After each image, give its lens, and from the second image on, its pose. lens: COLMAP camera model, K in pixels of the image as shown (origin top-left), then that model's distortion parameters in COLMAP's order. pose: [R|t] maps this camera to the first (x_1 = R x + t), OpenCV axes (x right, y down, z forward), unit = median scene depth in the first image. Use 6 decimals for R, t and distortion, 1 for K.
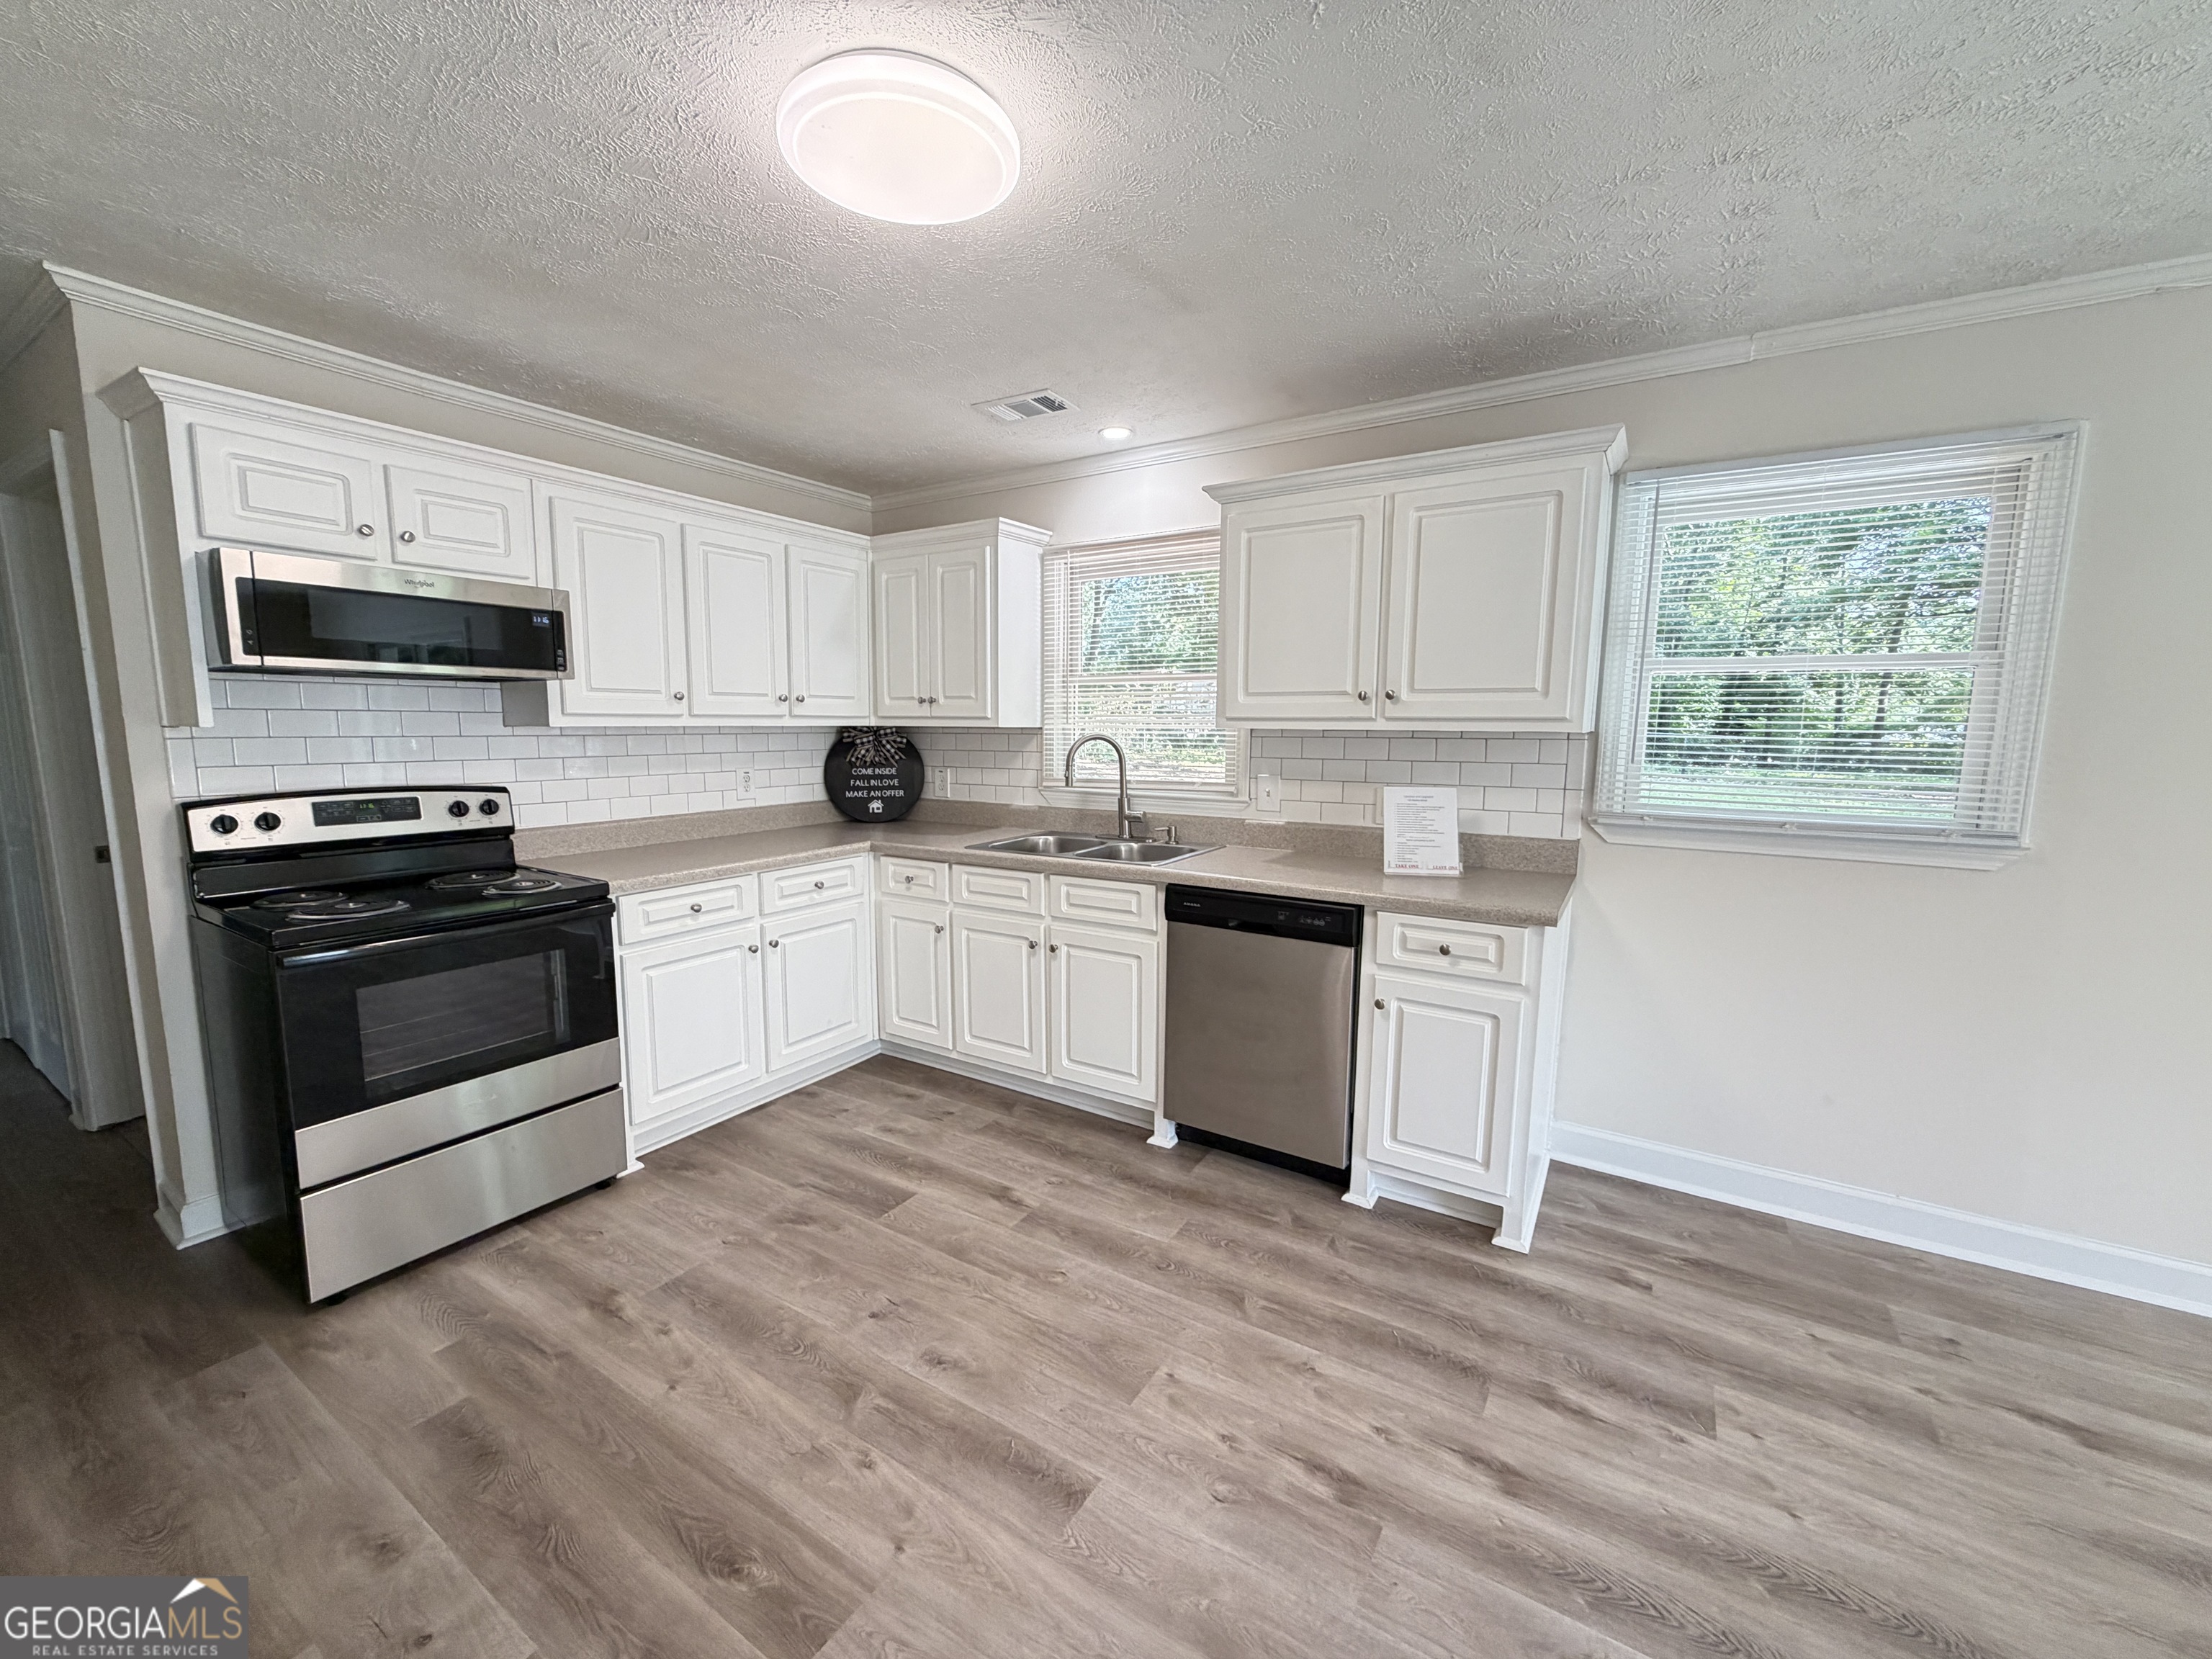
lens RADIAL K [[879.9, 0, 1097.9], [0, 879.9, 830.3], [0, 0, 1]] dist [-0.000830, 0.000243]
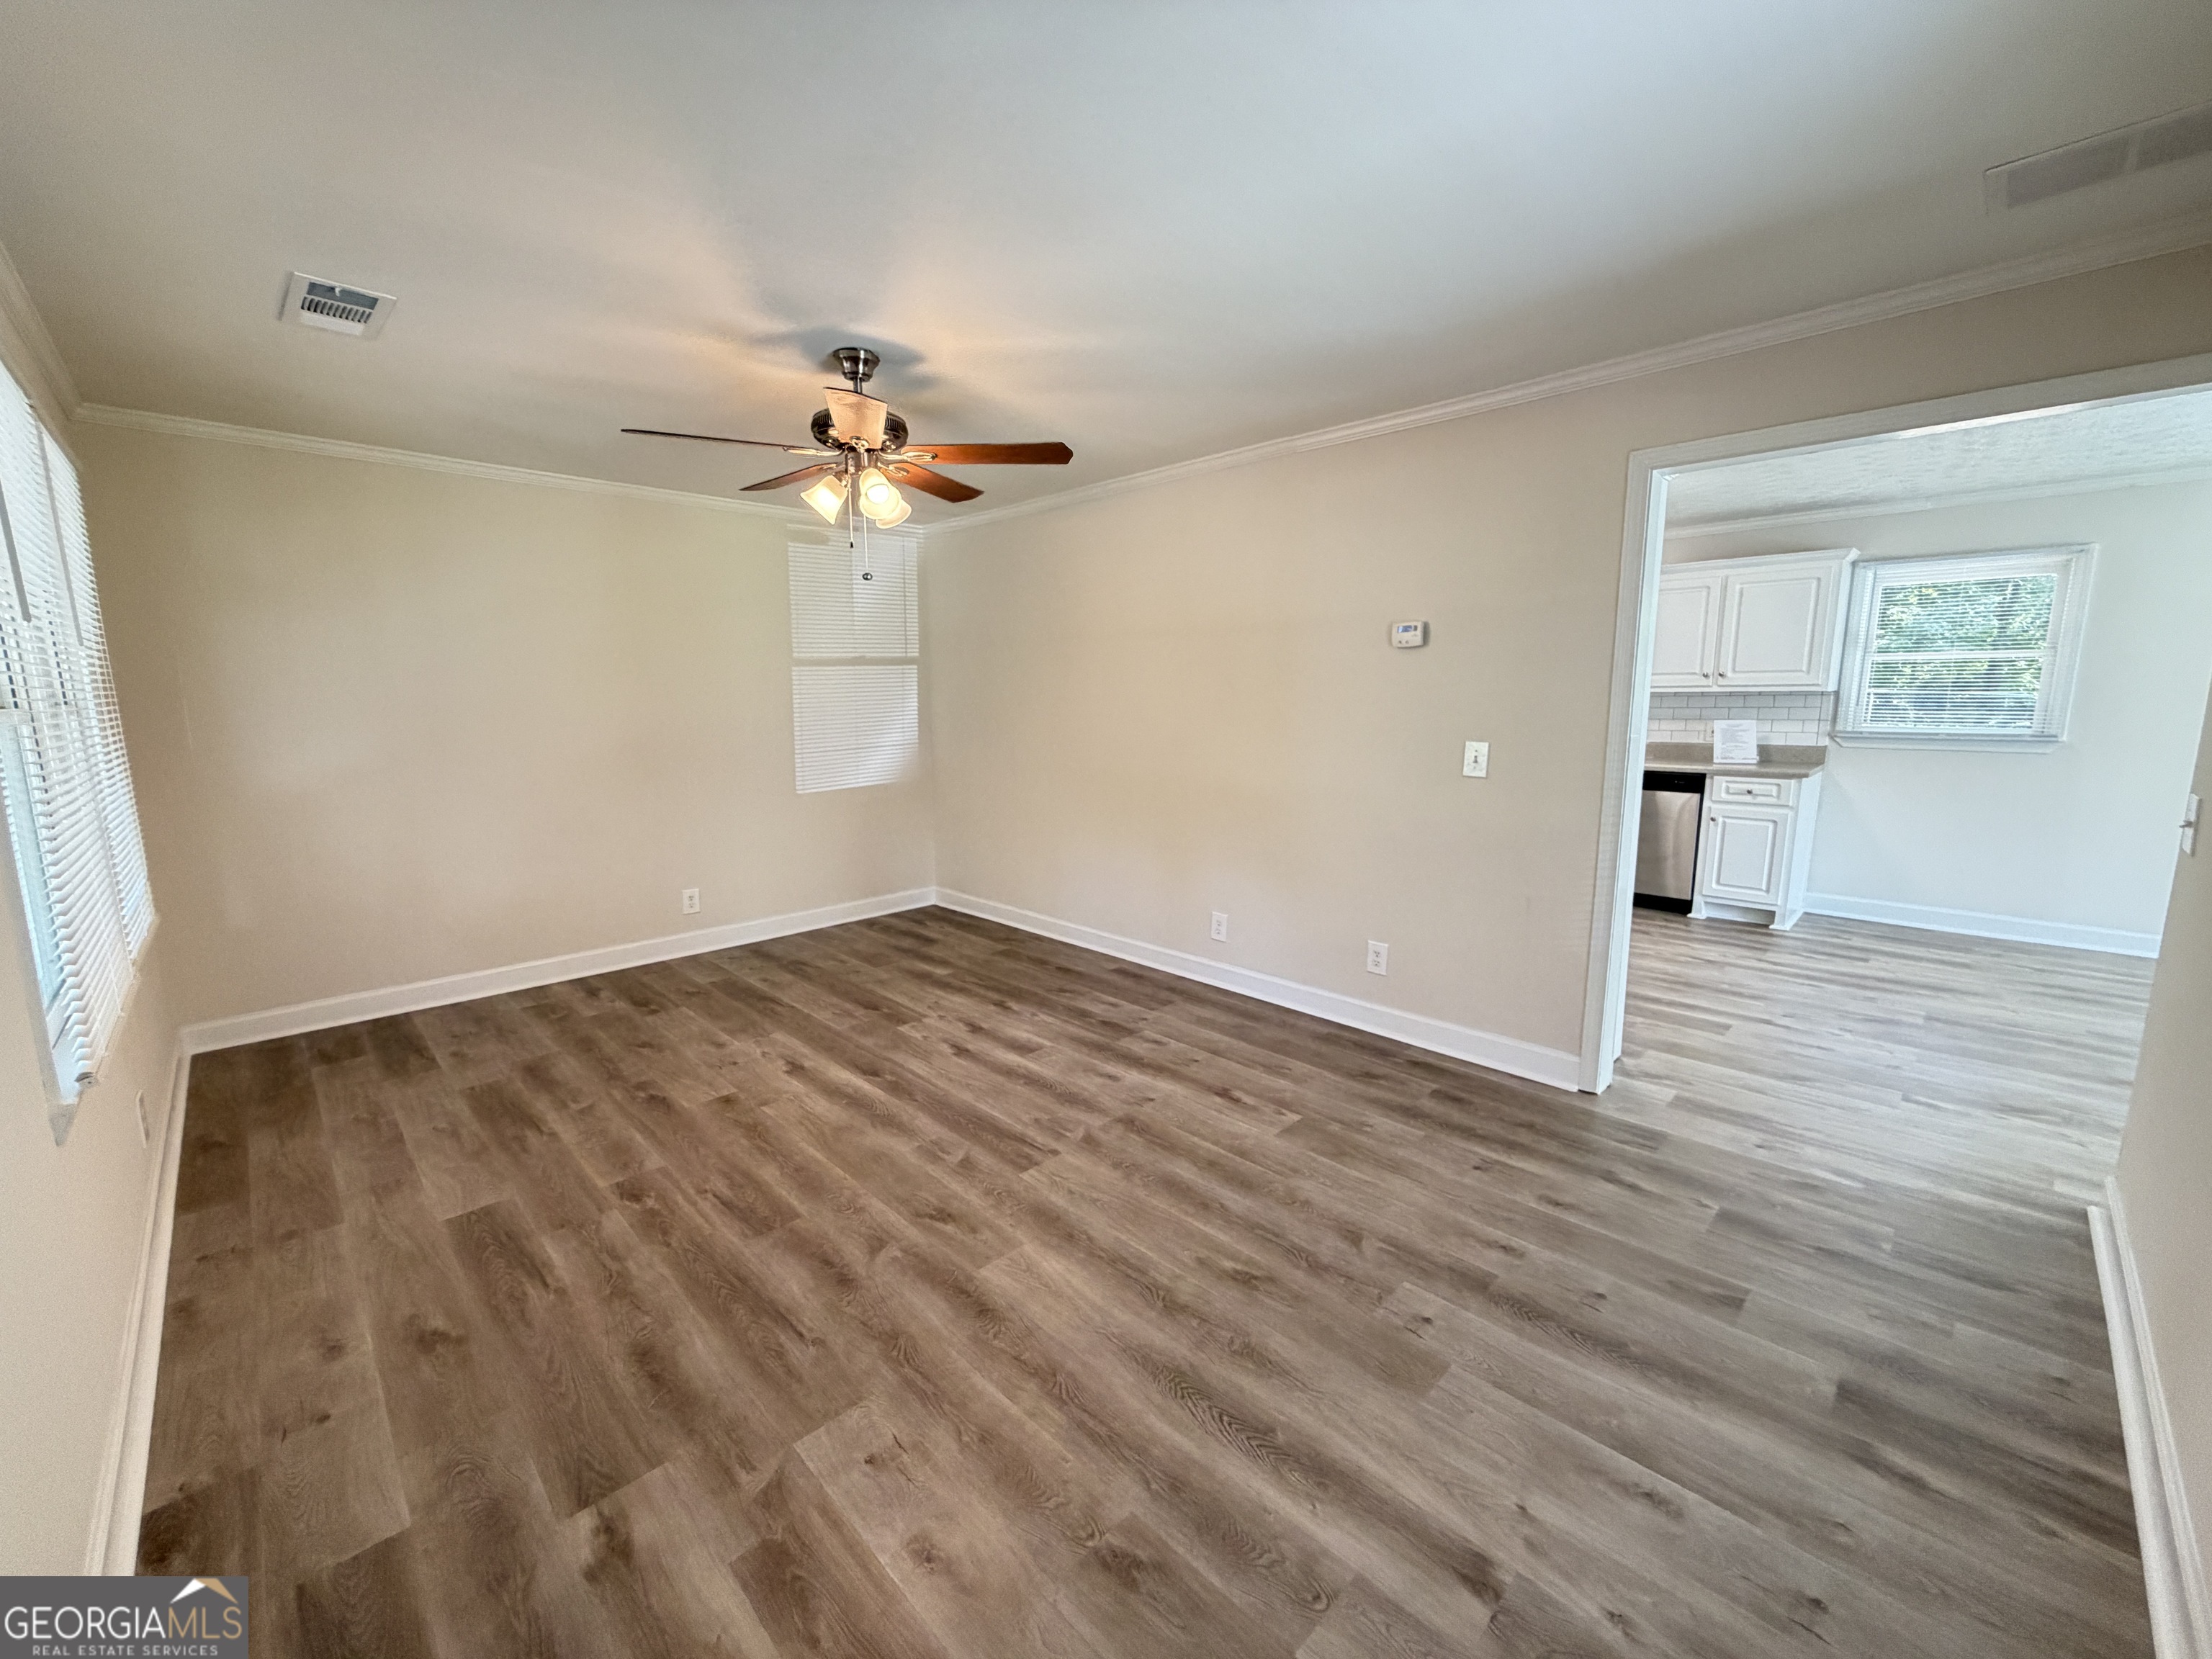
lens RADIAL K [[879.9, 0, 1097.9], [0, 879.9, 830.3], [0, 0, 1]] dist [-0.000830, 0.000243]
pose [[0.973083, 0.019357, -0.229643, -0.522933], [-0.012729, 0.999460, 0.030309, 0.143726], [0.230105, -0.026570, 0.972803, -1.158345]]
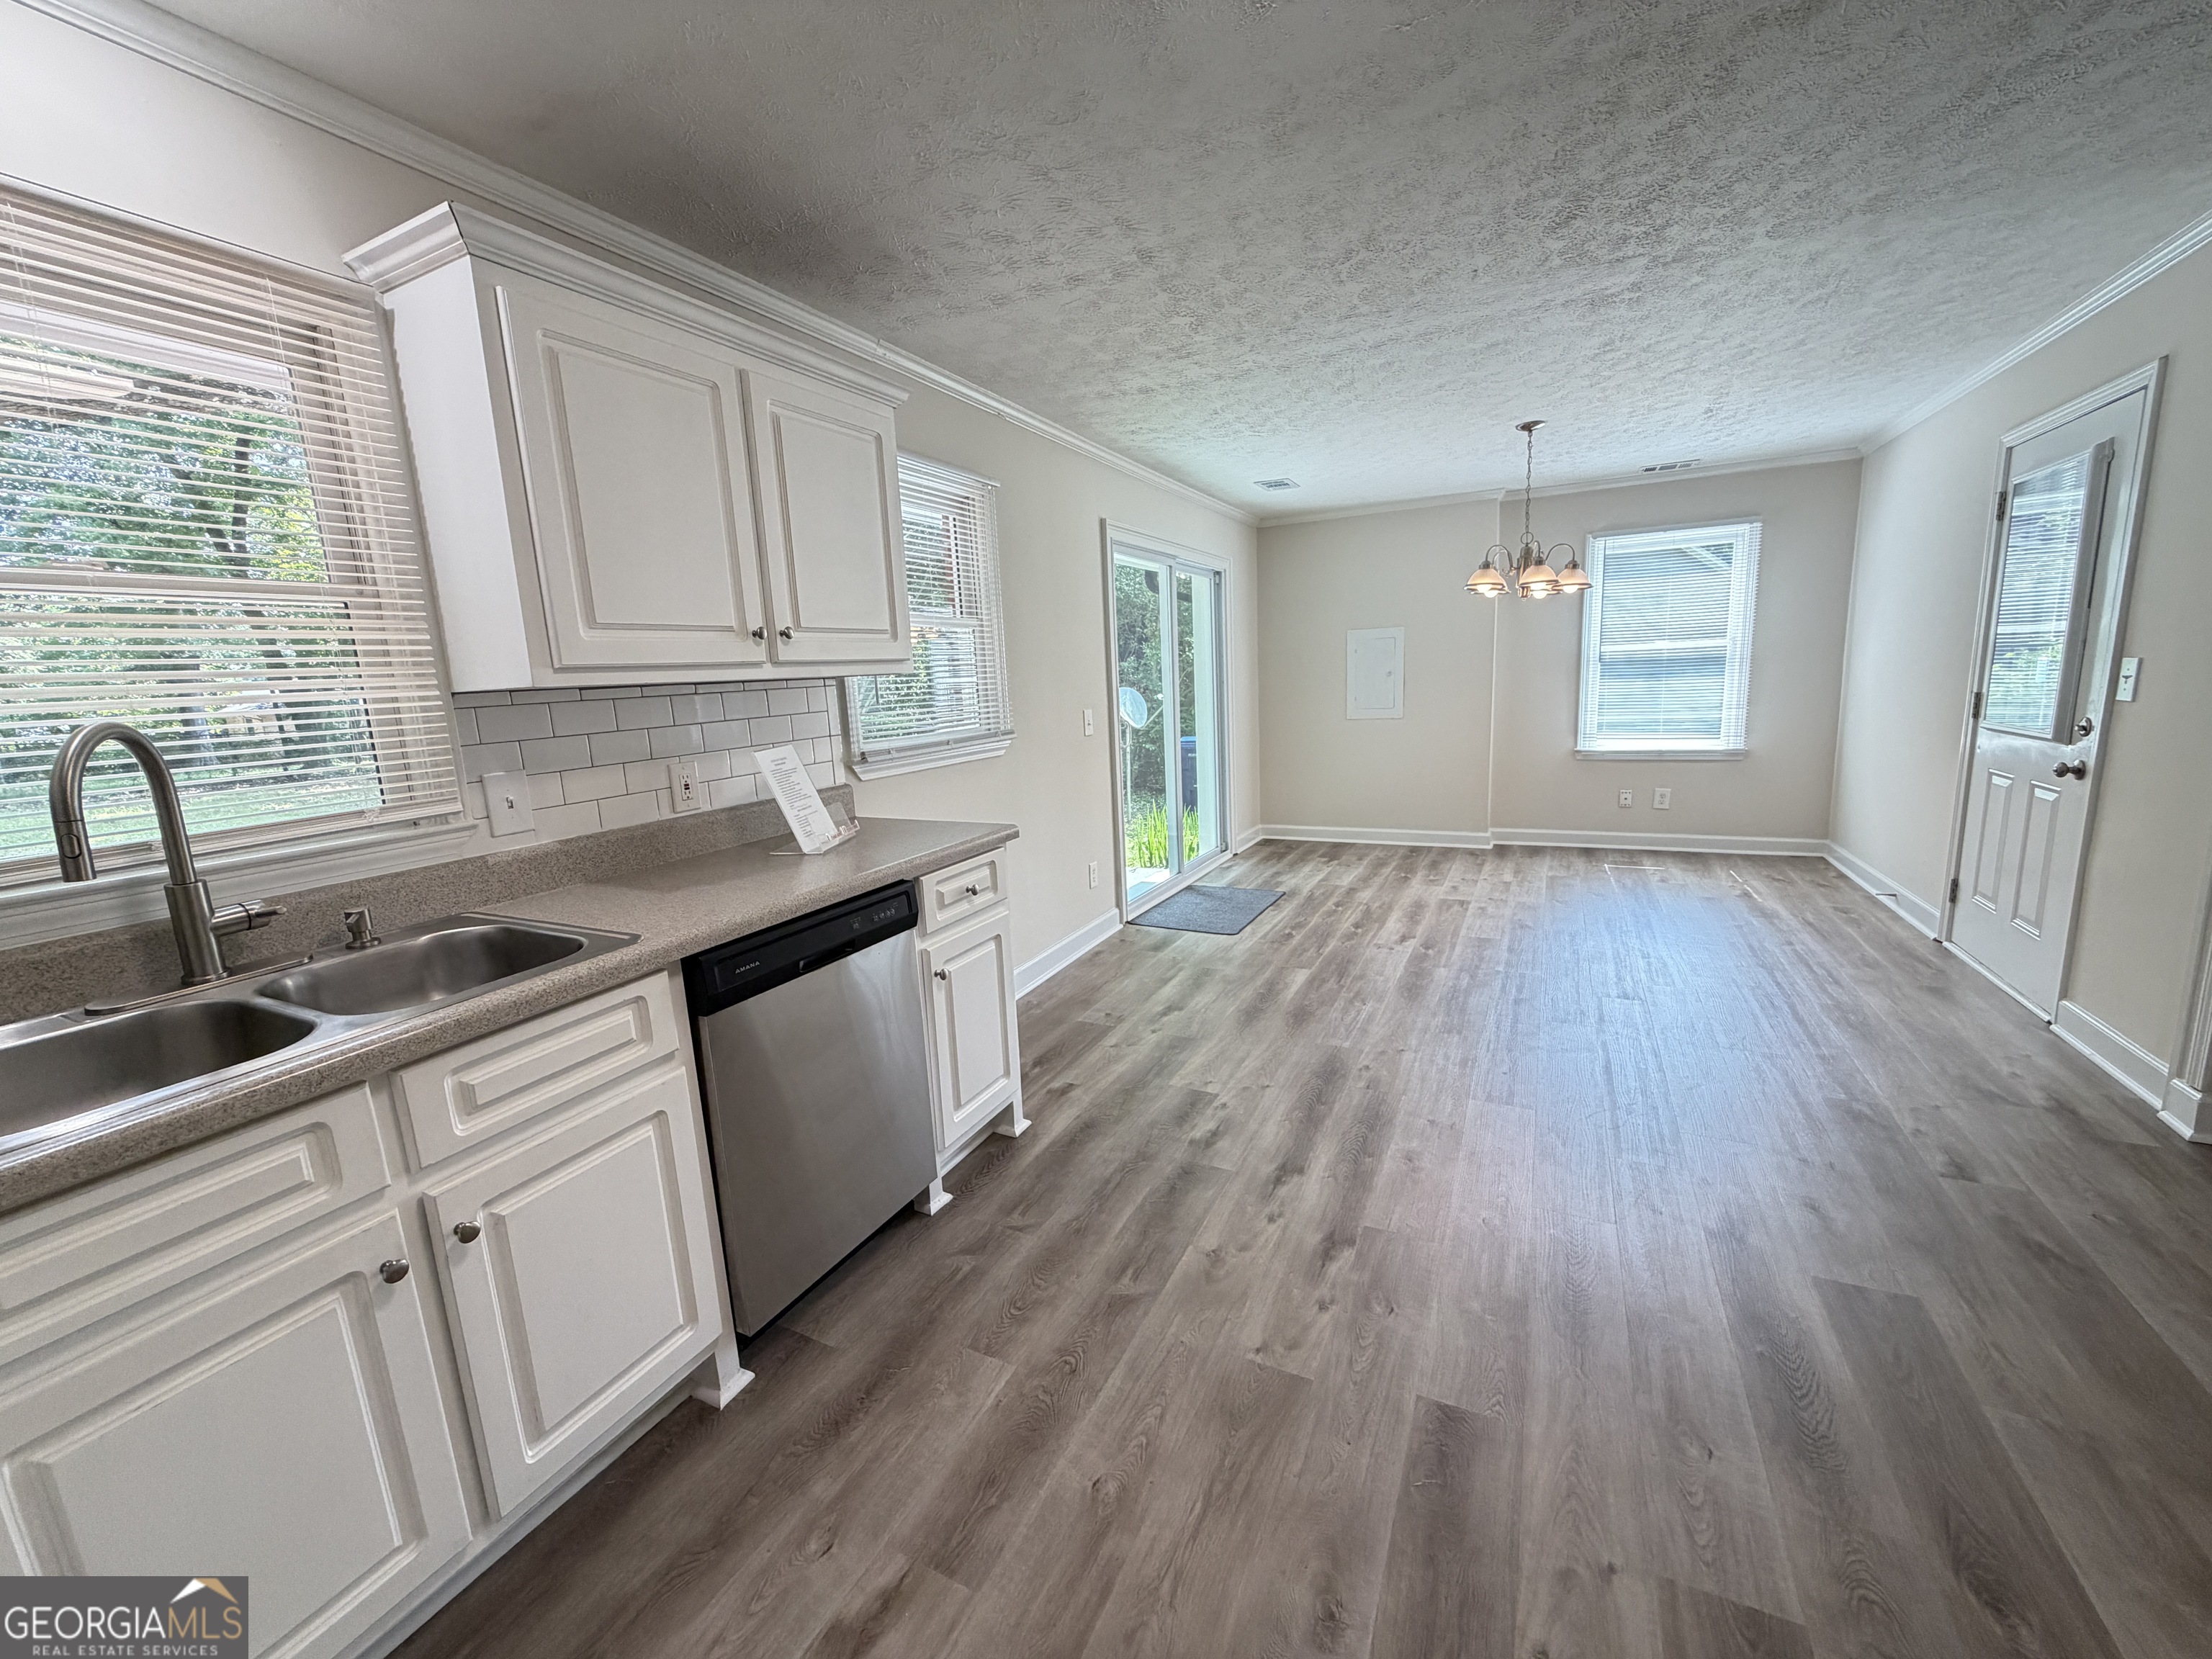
lens RADIAL K [[879.9, 0, 1097.9], [0, 879.9, 830.3], [0, 0, 1]] dist [-0.000830, 0.000243]
pose [[-0.099019, -0.177798, 0.979072, -0.446536], [0.170489, 0.966328, 0.192727, -0.075077], [-0.980372, 0.186005, -0.065373, 0.703832]]
